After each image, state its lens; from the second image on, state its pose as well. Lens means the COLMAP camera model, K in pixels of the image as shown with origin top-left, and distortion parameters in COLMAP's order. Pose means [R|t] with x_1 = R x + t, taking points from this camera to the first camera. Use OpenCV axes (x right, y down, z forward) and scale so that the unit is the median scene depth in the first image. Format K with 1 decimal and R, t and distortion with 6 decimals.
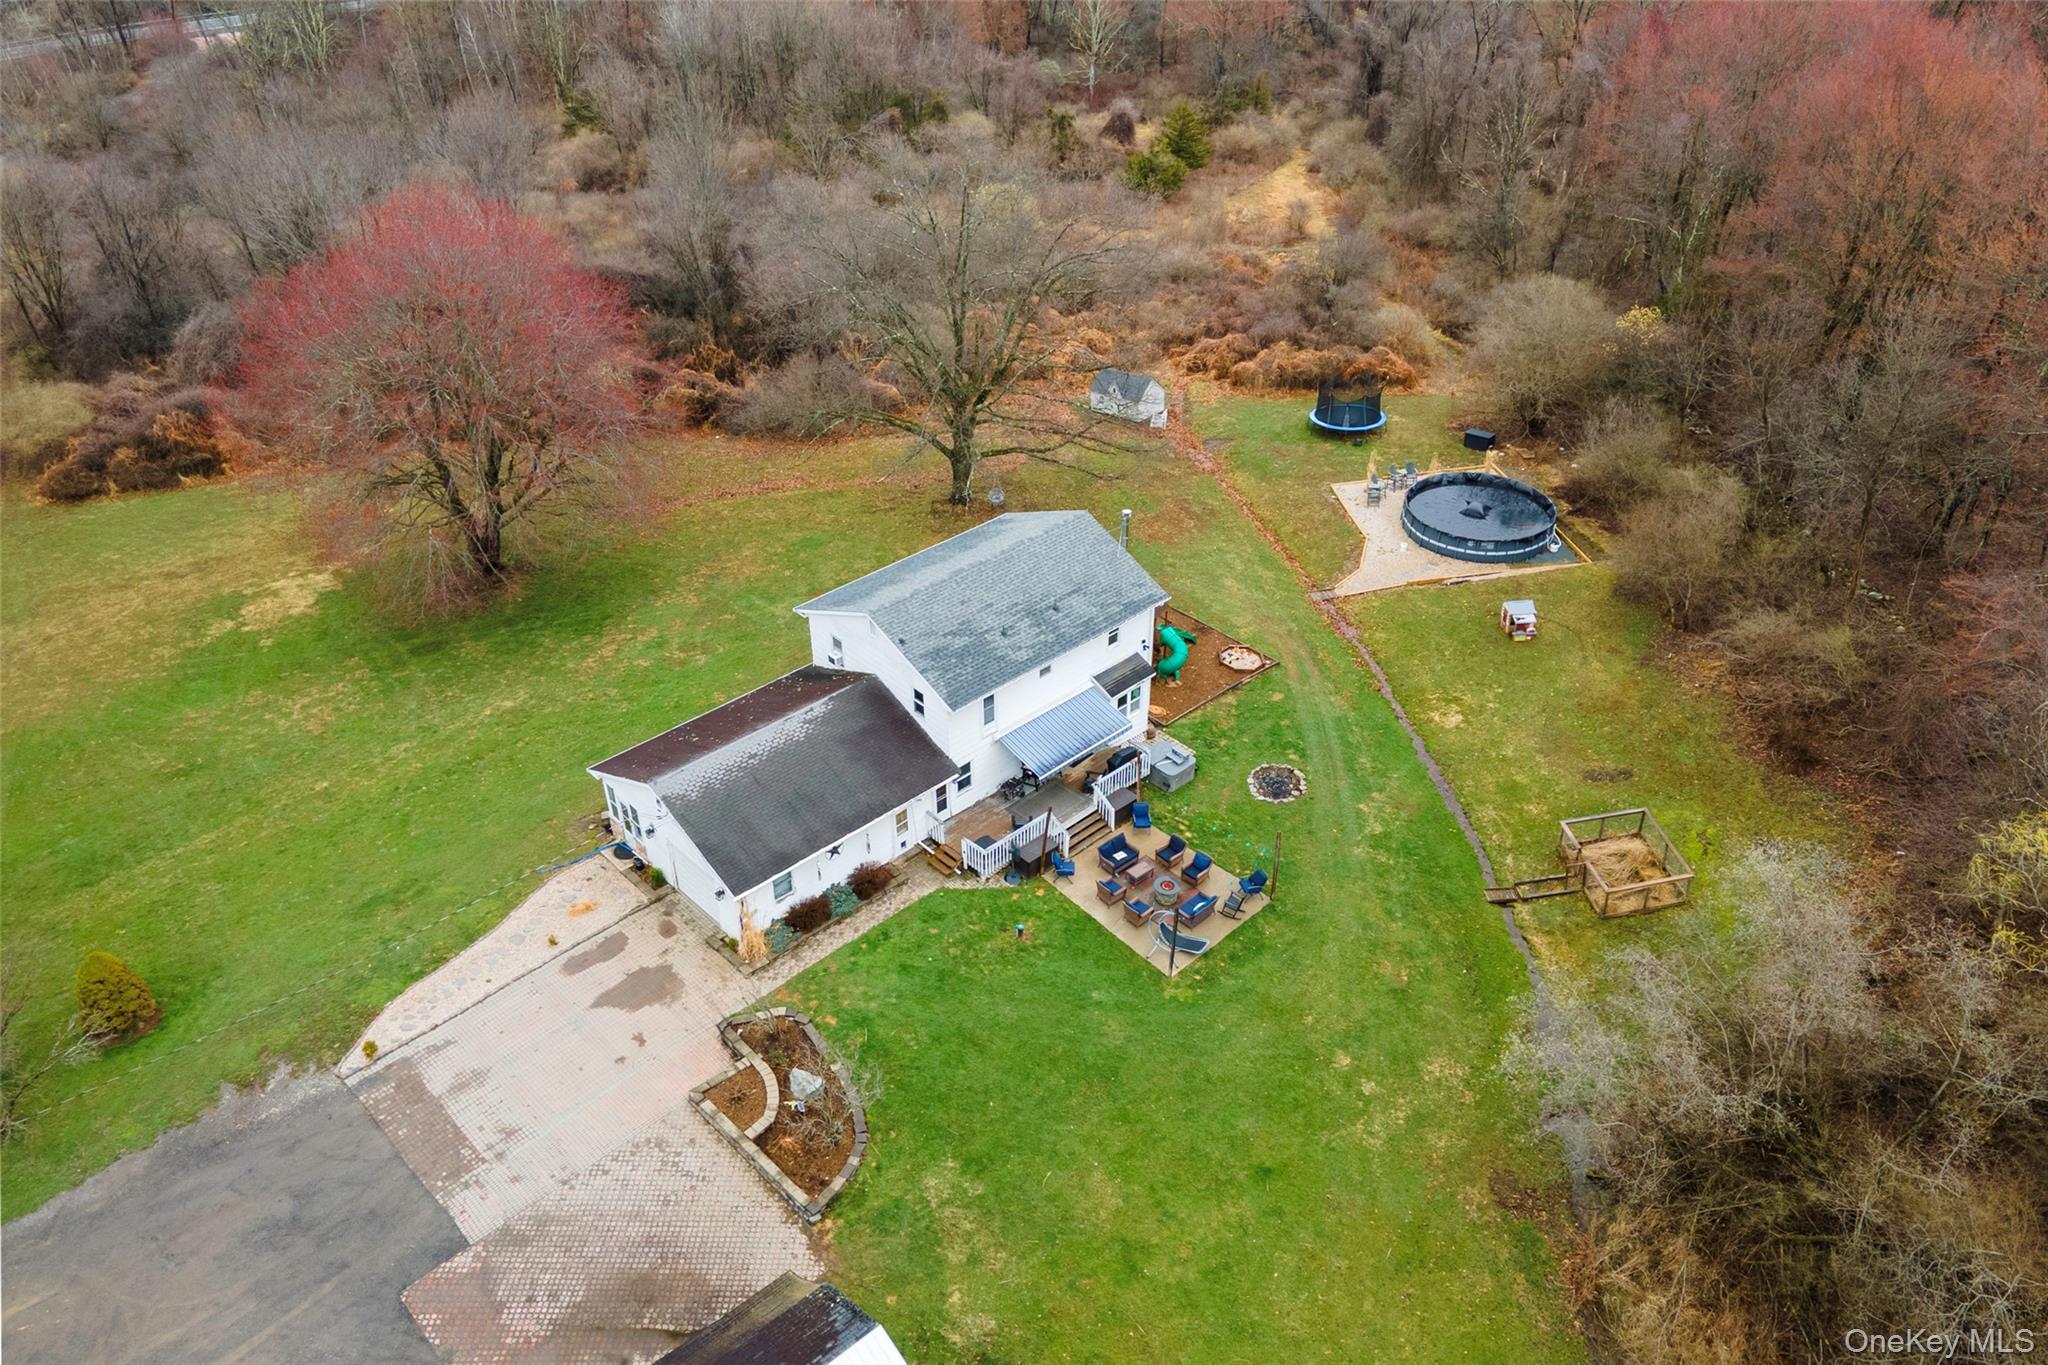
lens RADIAL K [[1495.1, 0, 1024.0], [0, 1495.1, 682.5], [0, 0, 1]] dist [0.025265, 0.045509]
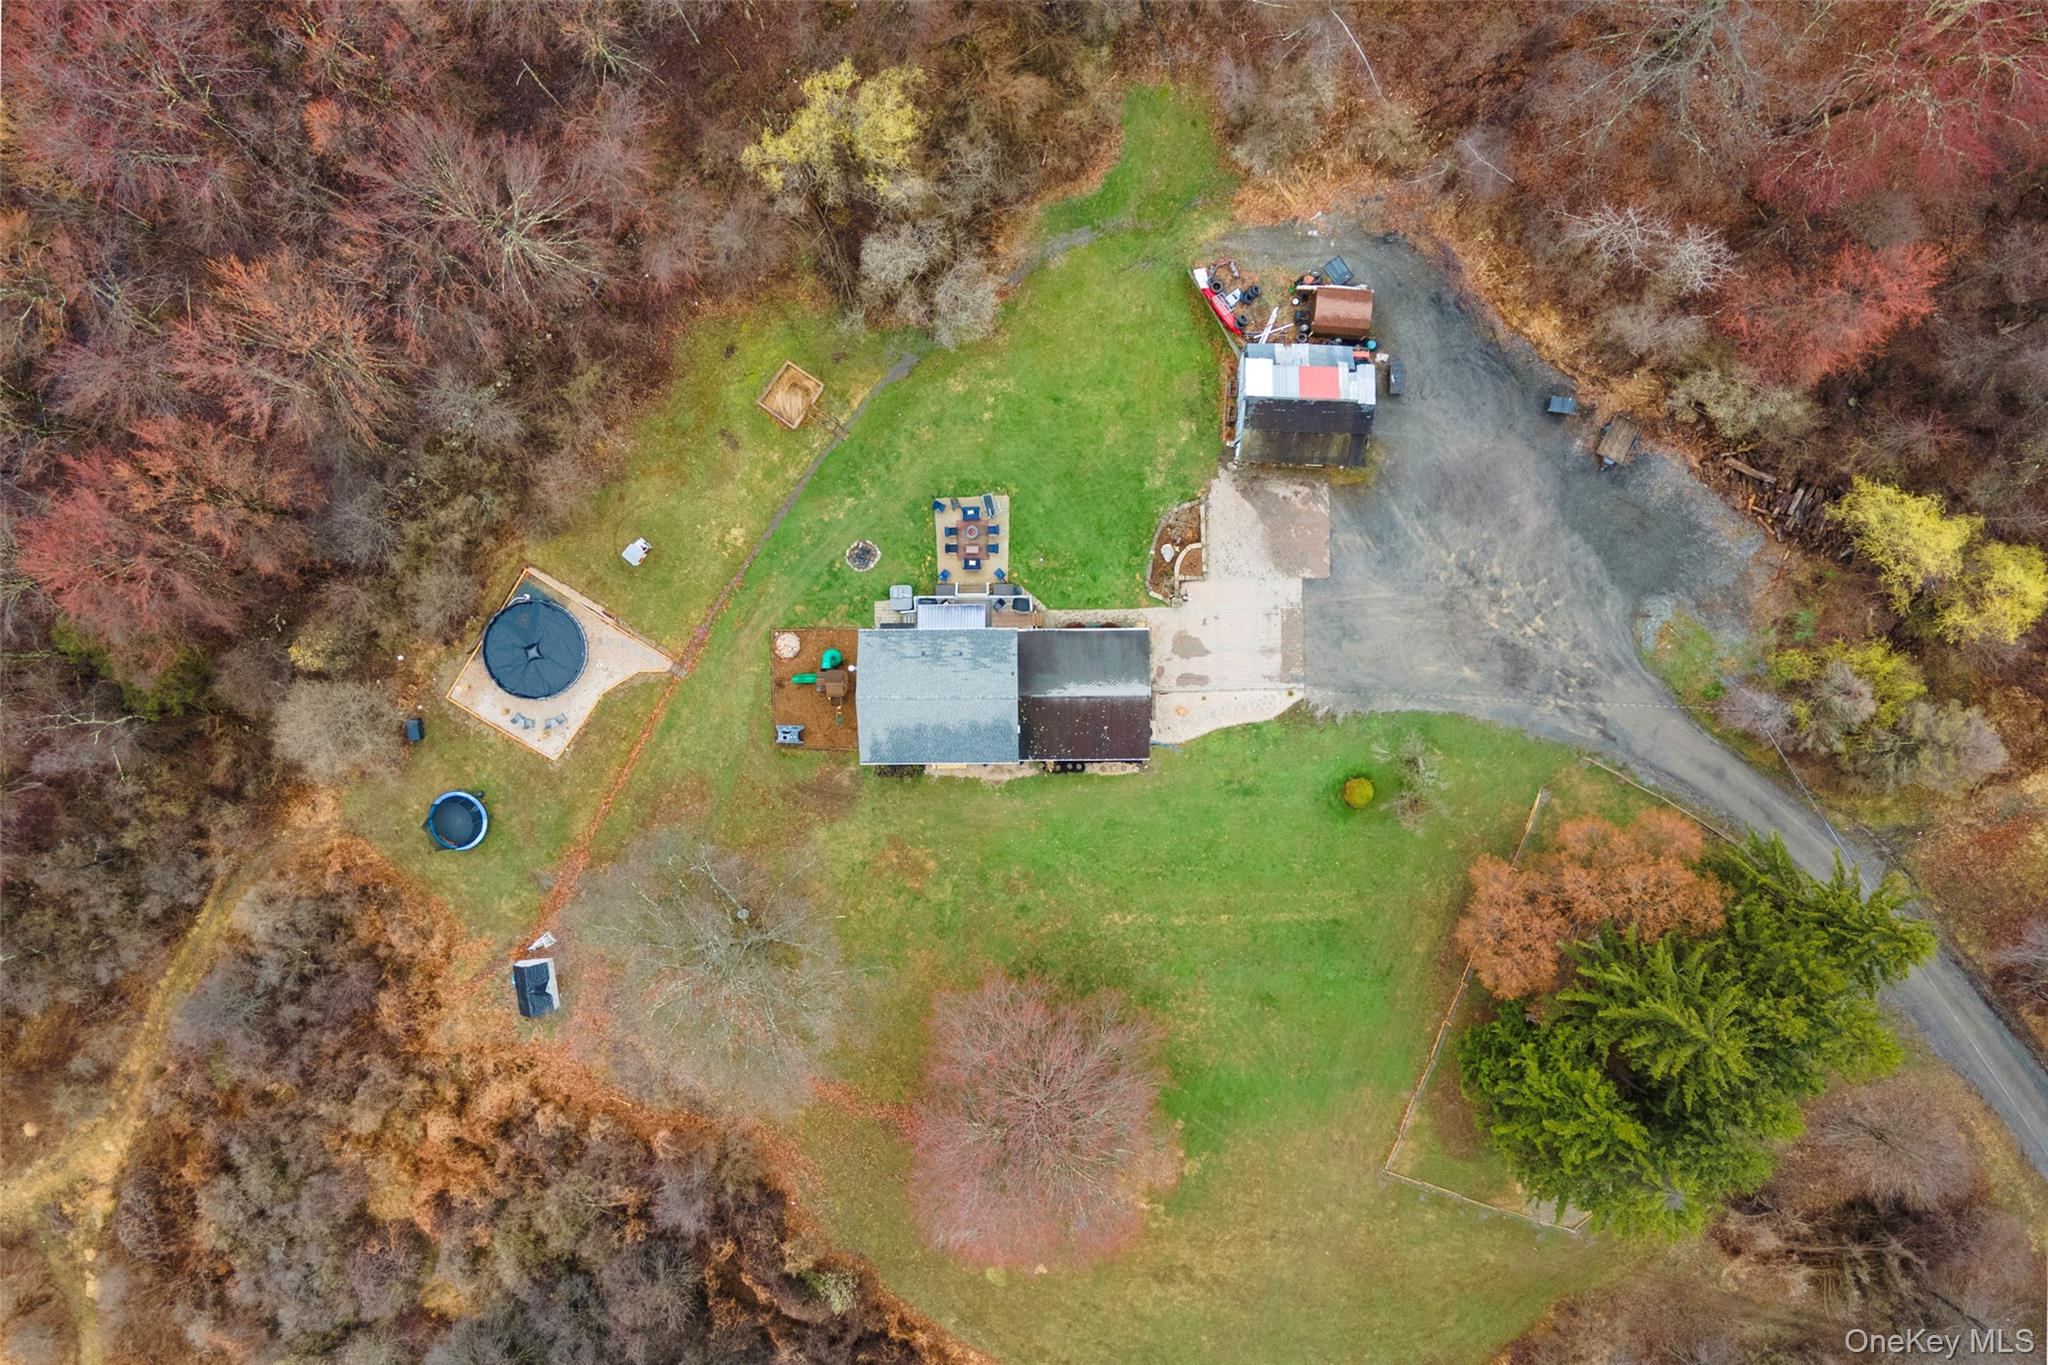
lens RADIAL K [[1490.6, 0, 1024.0], [0, 1490.6, 682.5], [0, 0, 1]] dist [0.054303, -0.000811]
pose [[-0.737124, -0.675731, -0.005975, -0.090331], [0.399266, -0.442641, 0.802904, -1.645508], [-0.545192, 0.589455, 0.596078, -0.164354]]
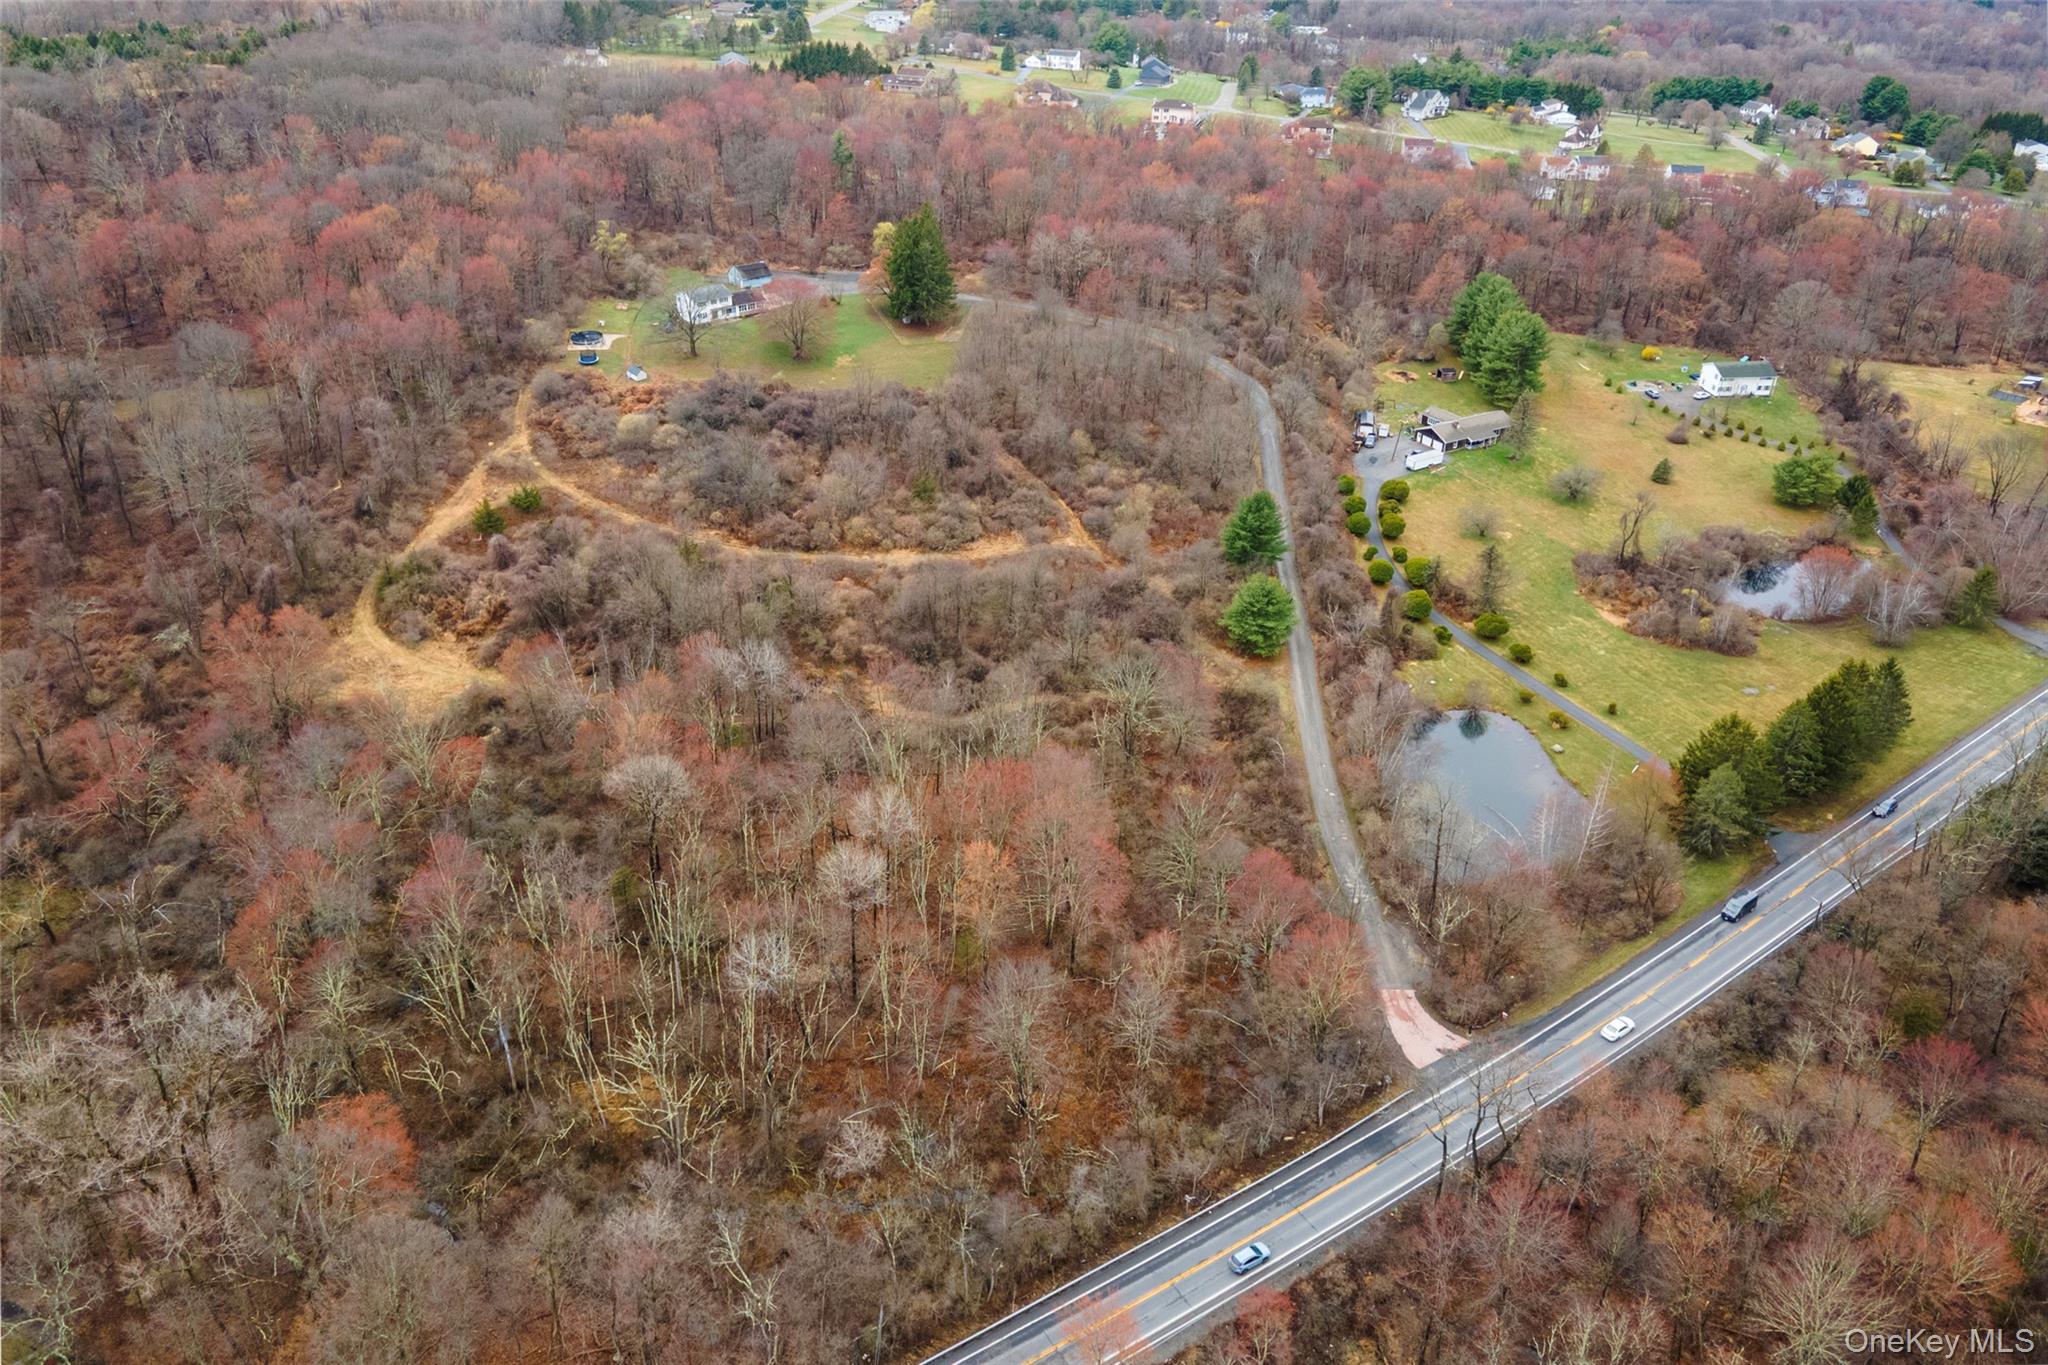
lens RADIAL K [[1479.1, 0, 1016.2], [0, 1479.1, 600.9], [0, 0, 1]] dist [0.039614, 0.008141]
pose [[-0.999456, -0.023079, 0.023574, -1.753732], [0.009971, 0.469831, 0.882700, -5.715641], [-0.031447, 0.882454, -0.469345, 5.781372]]
